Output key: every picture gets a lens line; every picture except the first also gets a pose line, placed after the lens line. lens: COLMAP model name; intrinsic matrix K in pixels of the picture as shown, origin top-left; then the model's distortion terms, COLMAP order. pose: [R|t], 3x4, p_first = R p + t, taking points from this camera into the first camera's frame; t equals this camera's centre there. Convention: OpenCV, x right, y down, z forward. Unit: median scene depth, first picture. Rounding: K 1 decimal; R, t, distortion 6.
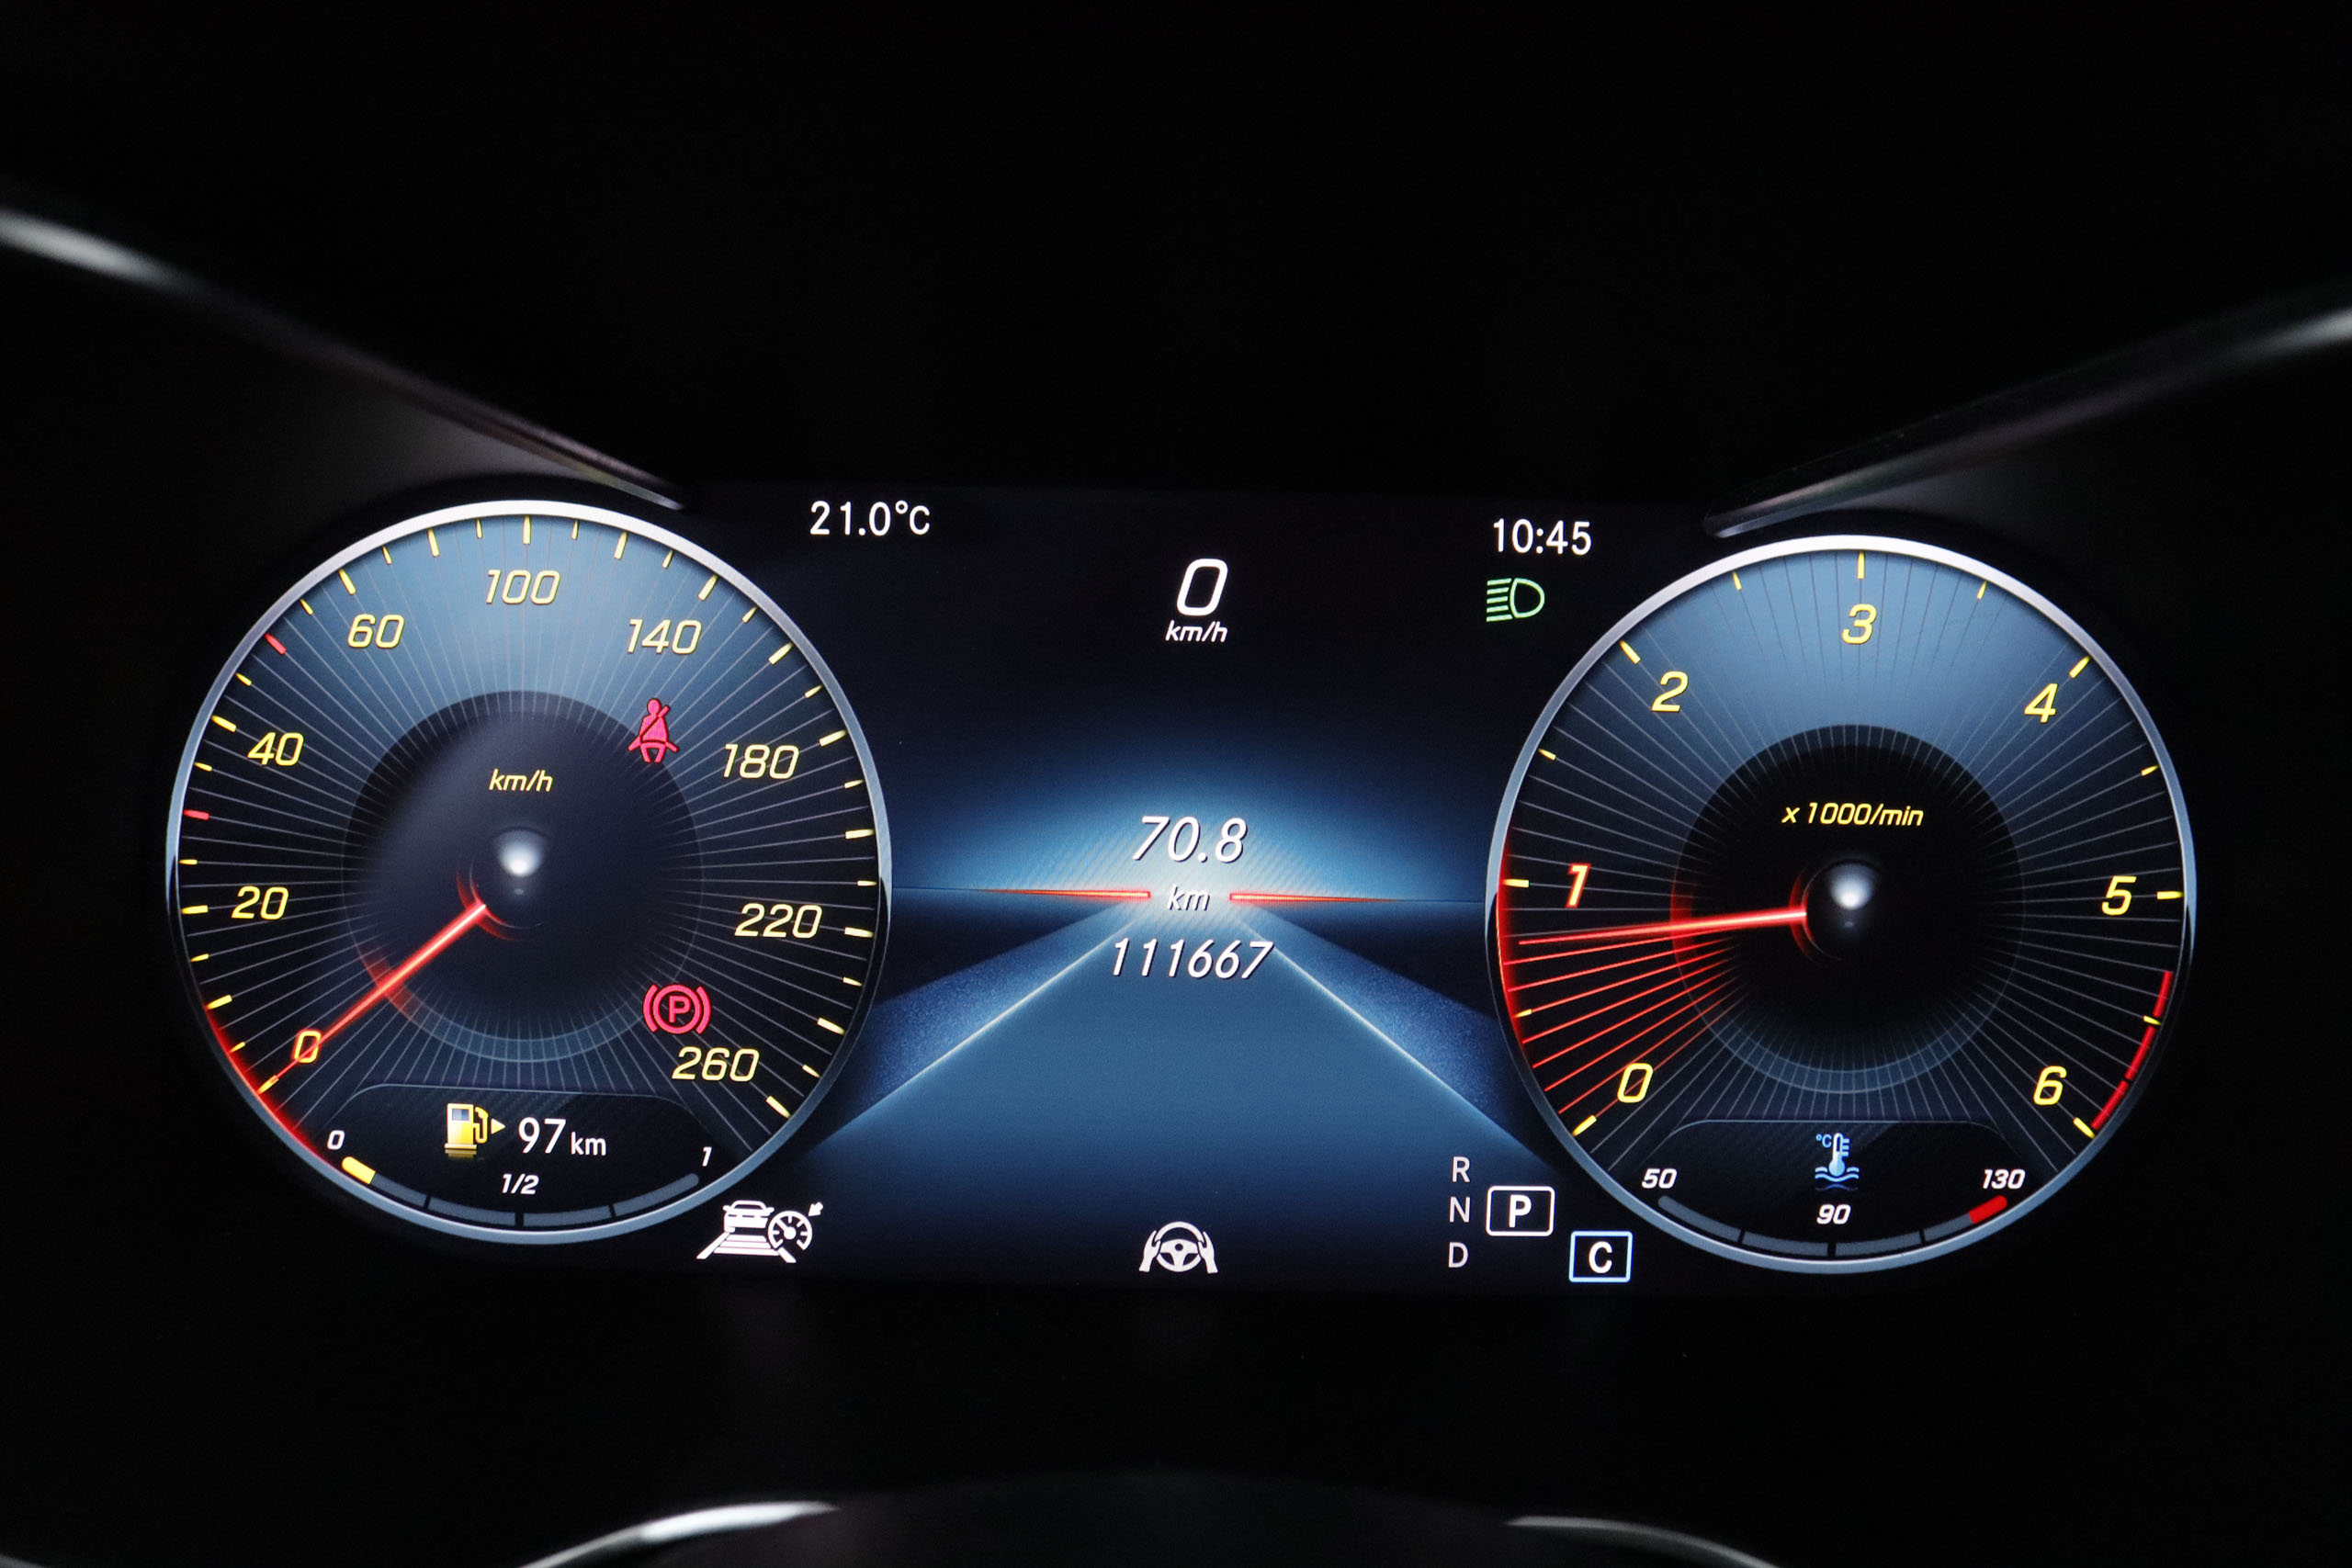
lens RADIAL K [[1890.6, 0, 1183.8], [0, 1890.6, 763.2], [0, 0, 1]] dist [-0.170986, 0.107061]
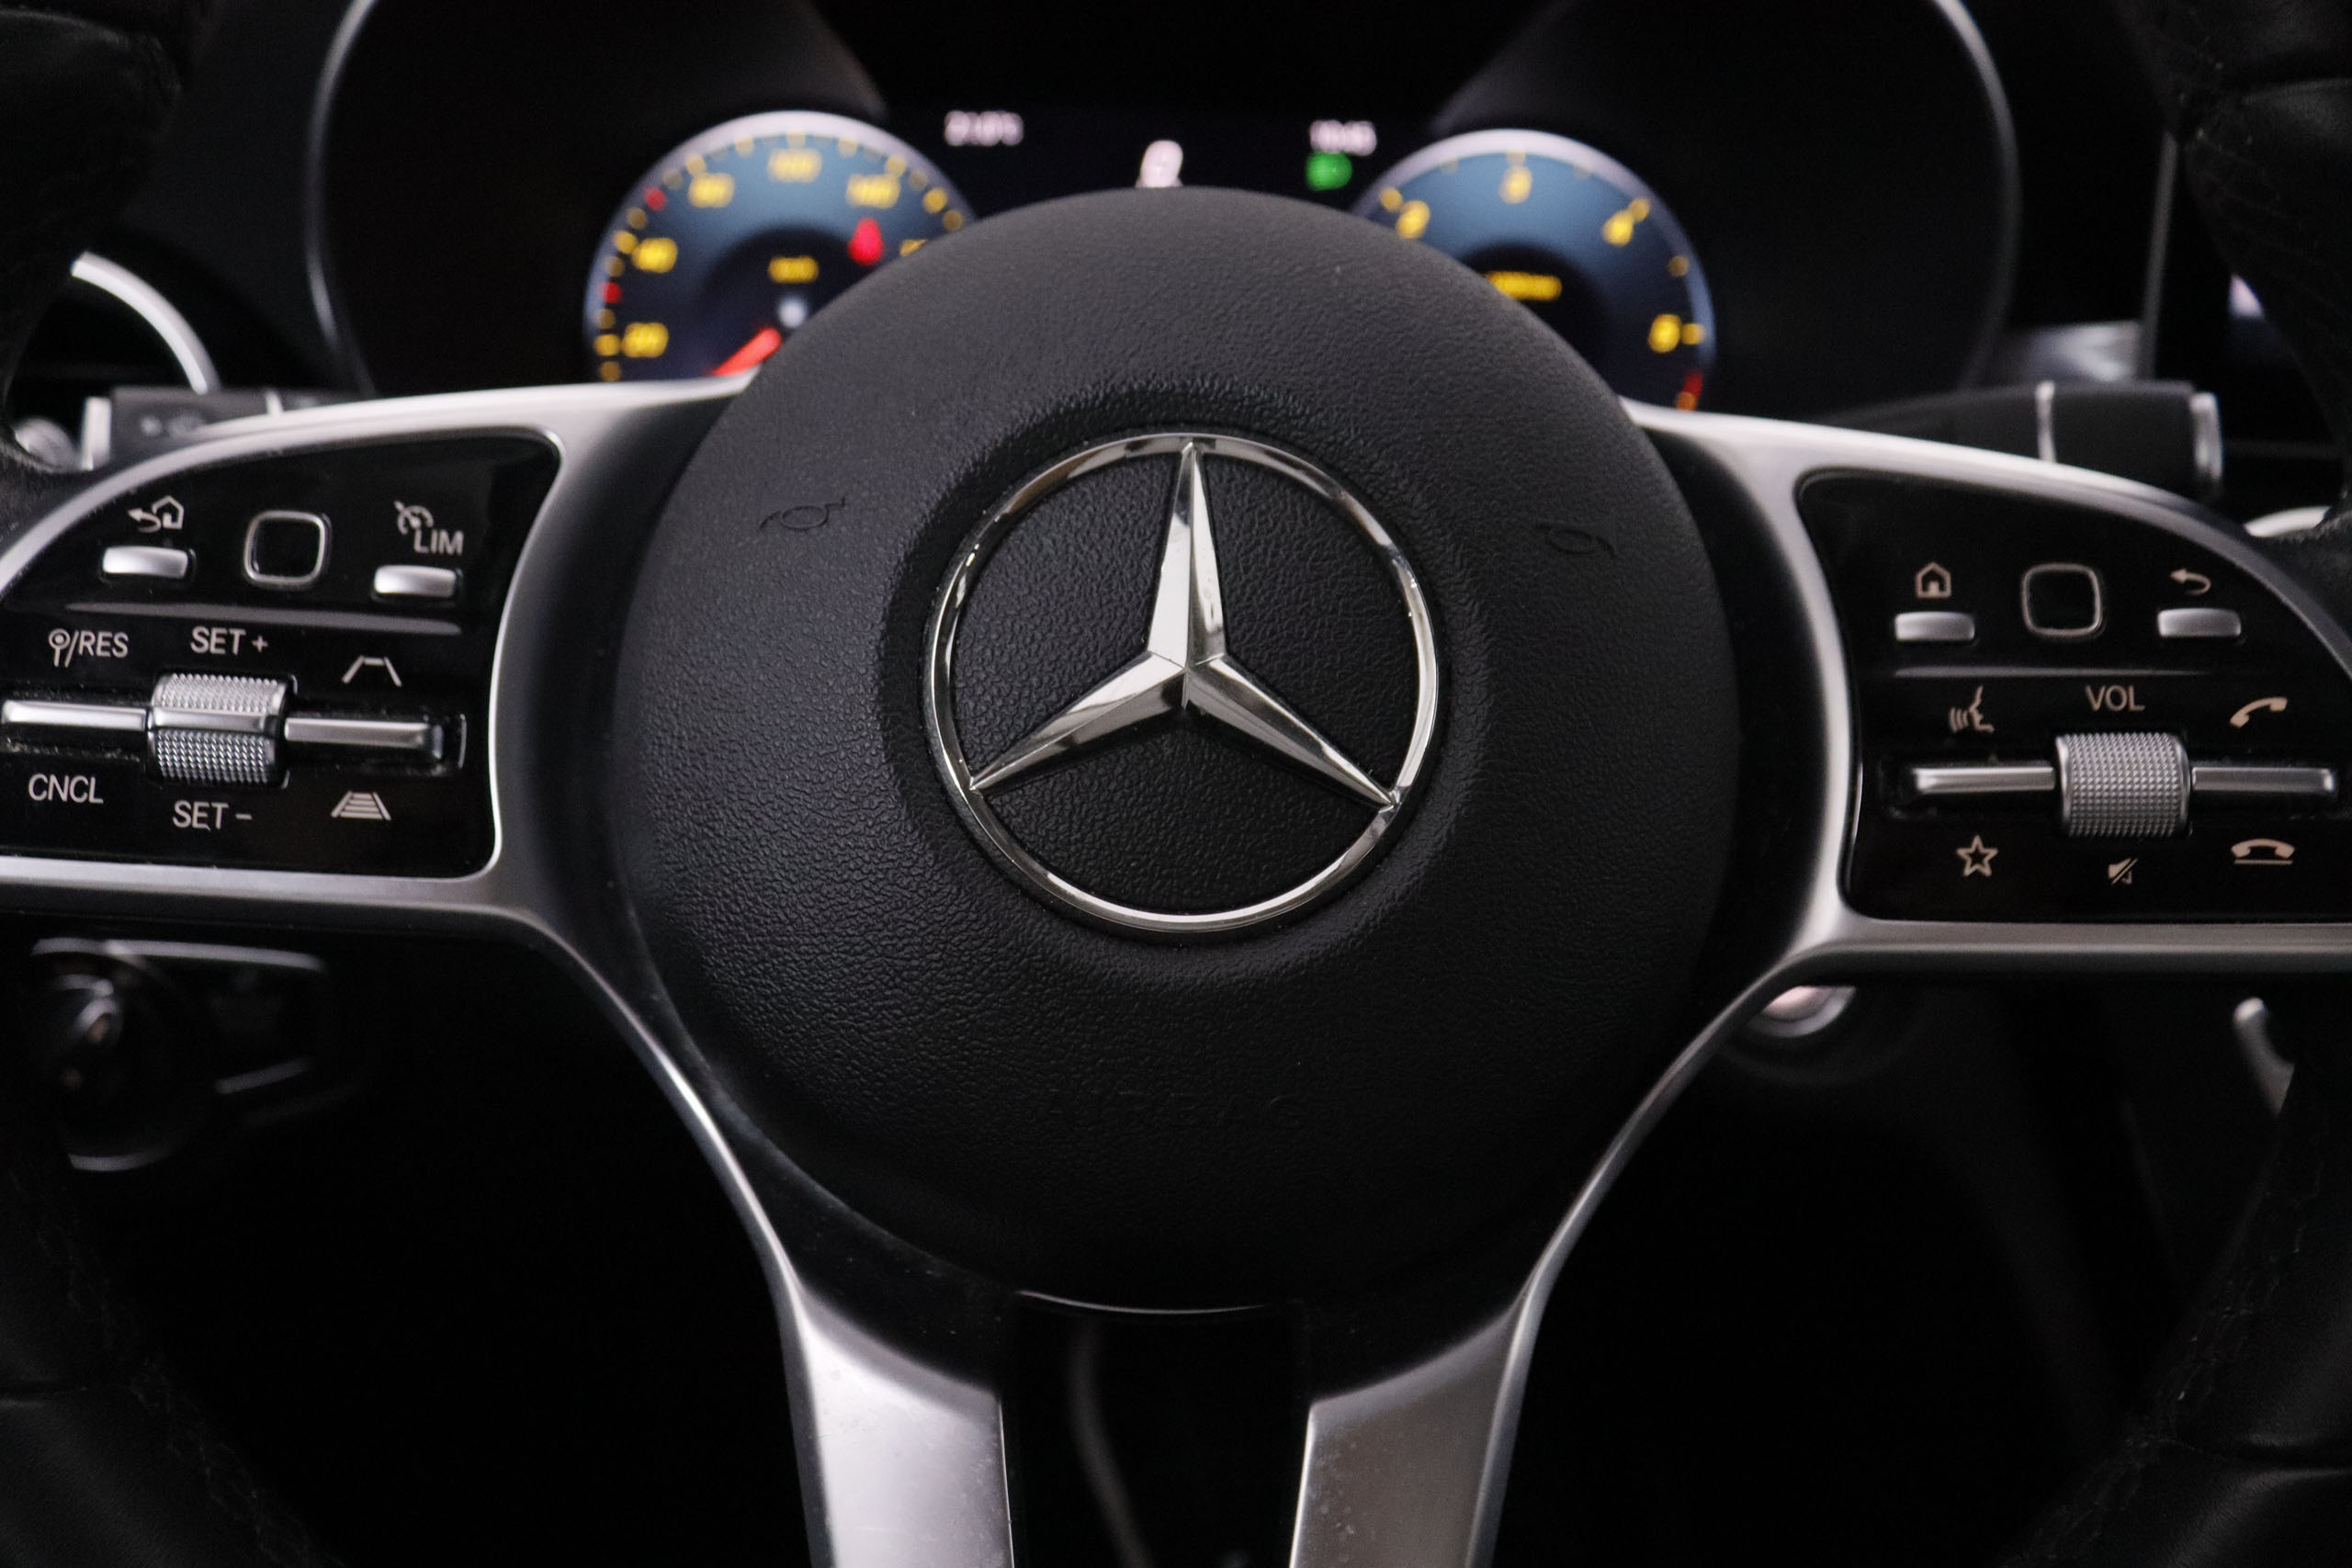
lens RADIAL K [[1890.6, 0, 1218.5], [0, 1890.6, 705.7], [0, 0, 1]] dist [-0.170986, 0.107061]
pose [[0.998443, -0.017990, 0.052810, -0.041109], [0.018373, 0.999808, -0.006779, 0.455772], [-0.052678, 0.007739, 0.998582, -0.845922]]
